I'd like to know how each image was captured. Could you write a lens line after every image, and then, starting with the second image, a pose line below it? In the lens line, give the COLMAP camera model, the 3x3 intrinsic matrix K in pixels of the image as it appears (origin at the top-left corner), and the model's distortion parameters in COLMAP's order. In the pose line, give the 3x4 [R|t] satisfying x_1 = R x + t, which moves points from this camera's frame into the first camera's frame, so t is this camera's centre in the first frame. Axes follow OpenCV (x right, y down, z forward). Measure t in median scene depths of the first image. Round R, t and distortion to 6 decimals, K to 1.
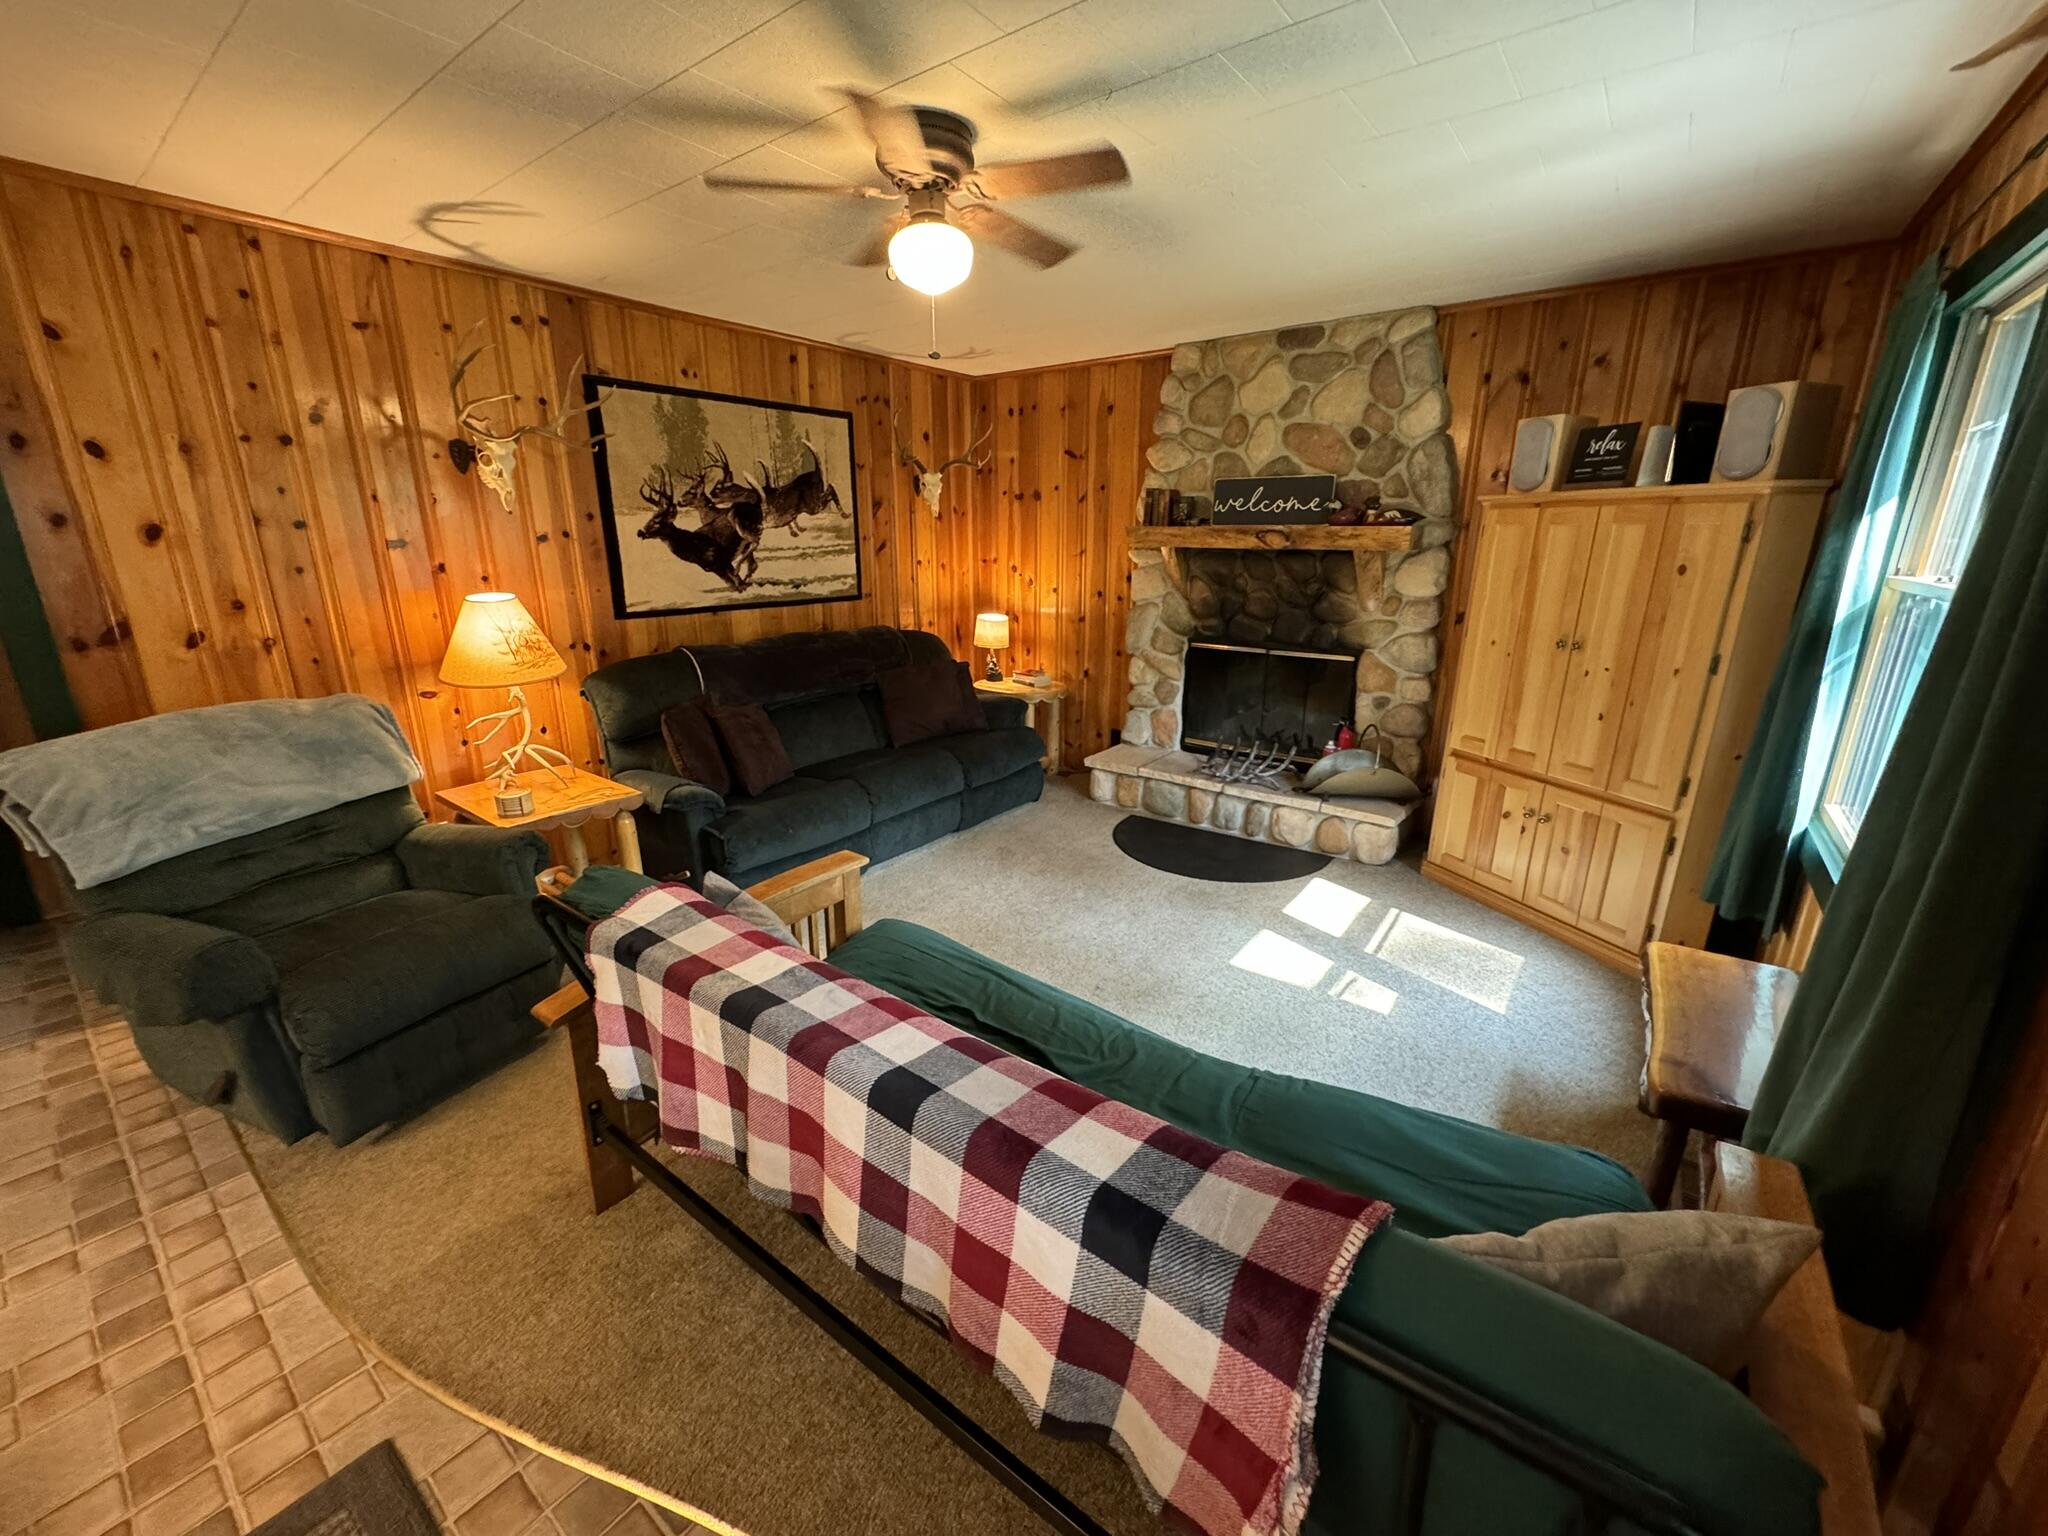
lens RADIAL K [[817.2, 0, 1024.0], [0, 817.2, 768.0], [0, 0, 1]] dist [-0.000388, -0.000363]
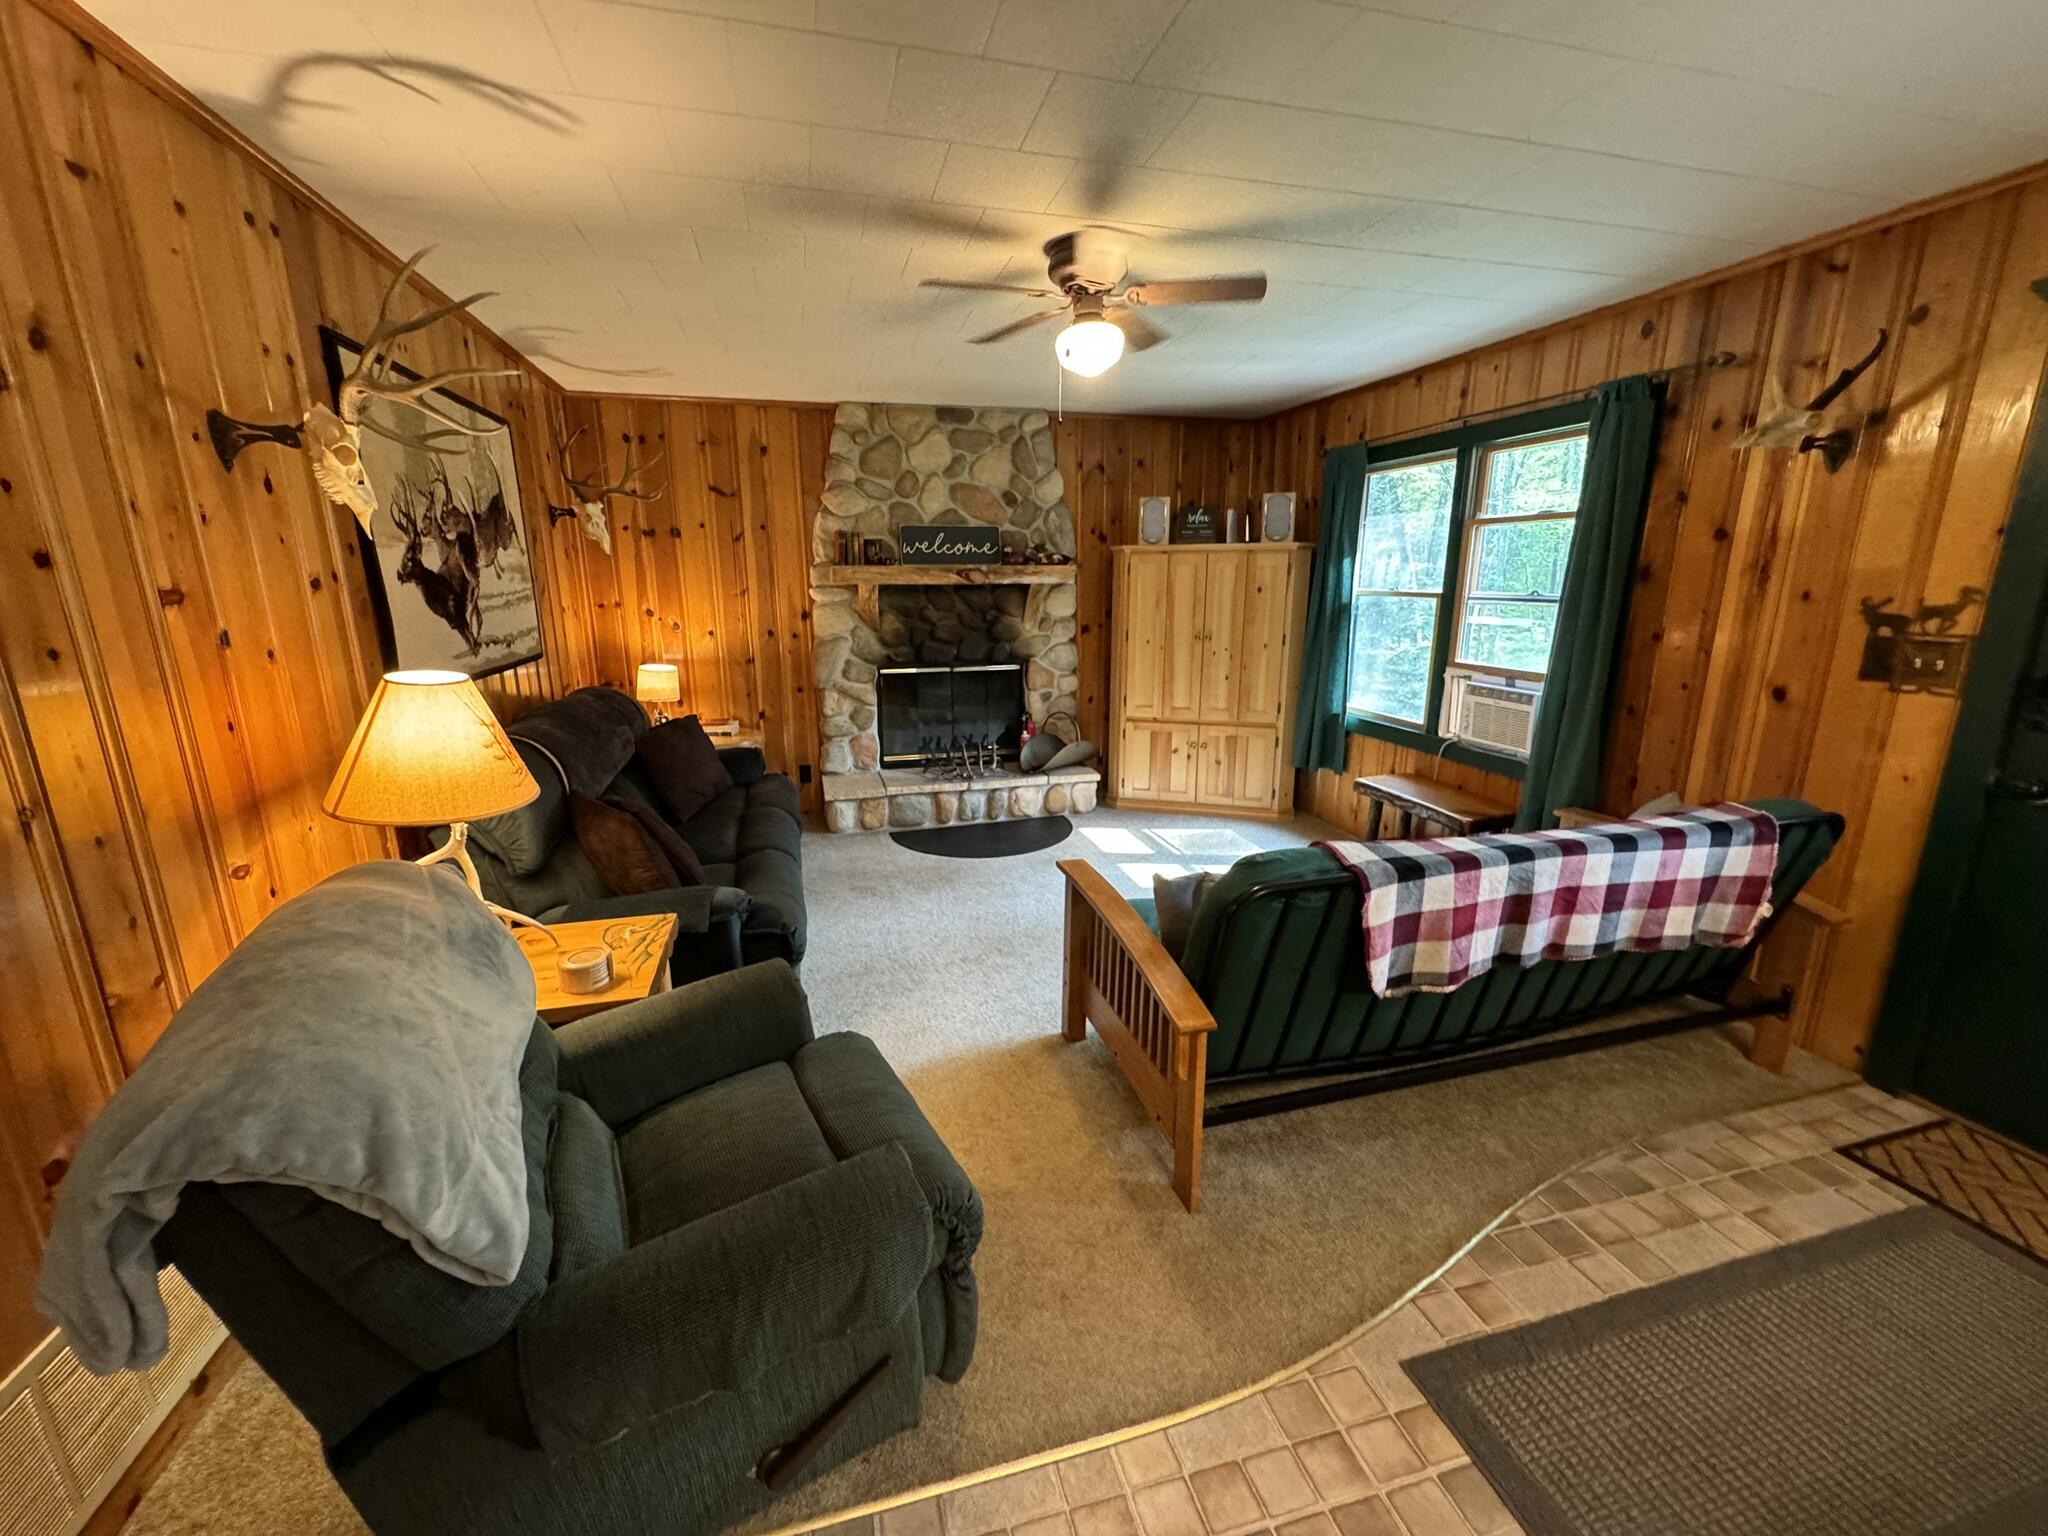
lens RADIAL K [[817.2, 0, 1024.0], [0, 817.2, 768.0], [0, 0, 1]] dist [-0.000388, -0.000363]
pose [[0.608229, -0.189855, 0.770722, -0.628263], [0.224873, 0.972409, 0.062075, -0.057063], [-0.761242, 0.135559, 0.634140, 0.197065]]
